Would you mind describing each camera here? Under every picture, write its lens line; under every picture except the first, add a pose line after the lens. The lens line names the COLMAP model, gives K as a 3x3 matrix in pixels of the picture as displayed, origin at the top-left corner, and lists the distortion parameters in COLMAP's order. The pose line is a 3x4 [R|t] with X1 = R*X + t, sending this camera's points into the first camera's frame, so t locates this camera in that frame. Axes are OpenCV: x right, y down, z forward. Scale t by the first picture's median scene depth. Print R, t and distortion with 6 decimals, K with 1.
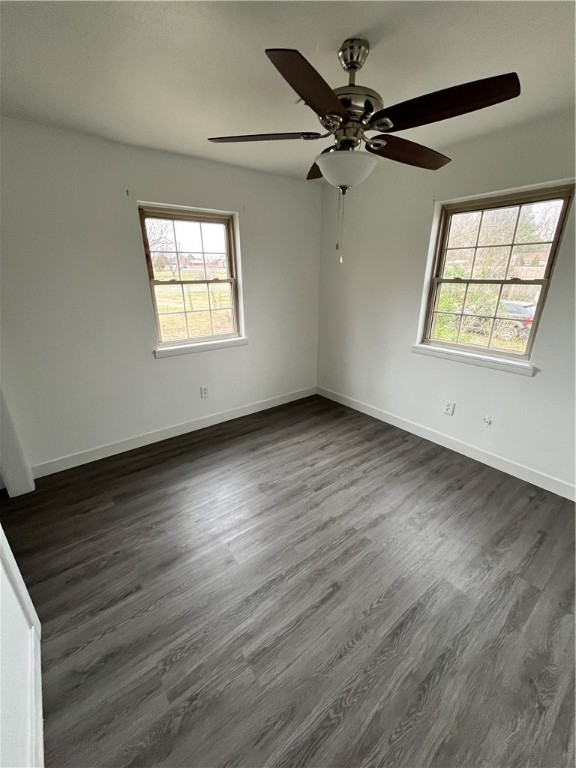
lens RADIAL K [[310.5, 0, 286.9], [0, 310.5, 379.0], [0, 0, 1]] dist [-0.003967, 0.000609]
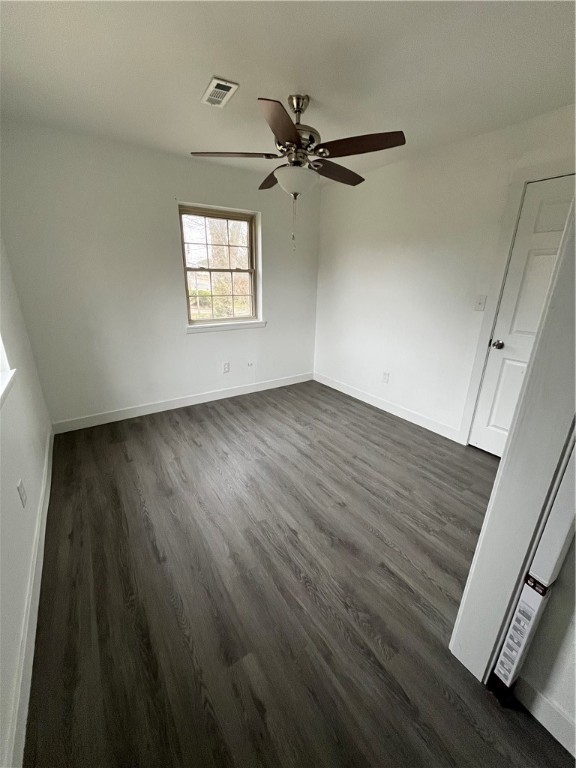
lens RADIAL K [[310.5, 0, 292.7], [0, 310.5, 378.3], [0, 0, 1]] dist [-0.003967, 0.000609]
pose [[0.059016, -0.305004, 0.950521, -0.794015], [0.305531, 0.912005, 0.273675, -0.150041], [-0.950351, 0.274262, 0.147011, 0.605591]]
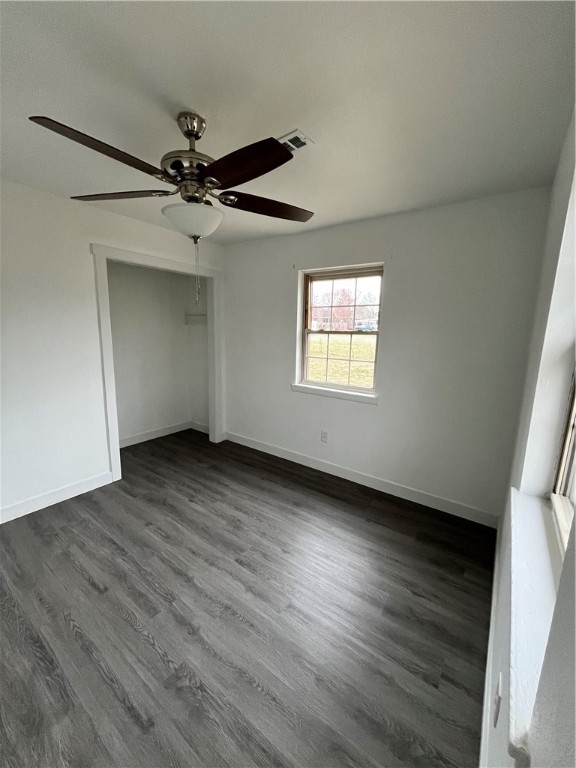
lens RADIAL K [[310.5, 0, 292.0], [0, 310.5, 380.9], [0, 0, 1]] dist [-0.003967, 0.000609]
pose [[0.290880, 0.168900, -0.941733, 0.788494], [-0.335061, 0.939946, 0.065087, -0.198048], [0.896171, 0.296606, 0.330003, 0.640657]]
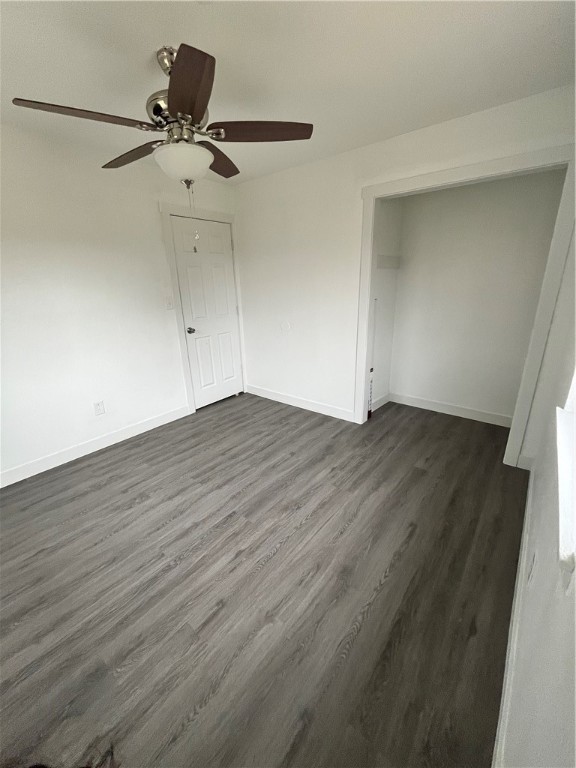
lens RADIAL K [[310.5, 0, 283.0], [0, 310.5, 380.5], [0, 0, 1]] dist [-0.003967, 0.000609]
pose [[-0.974622, 0.095823, -0.202312, 0.090648], [-0.043928, 0.804316, 0.592575, -0.416299], [0.219506, 0.586424, -0.779695, 1.354726]]
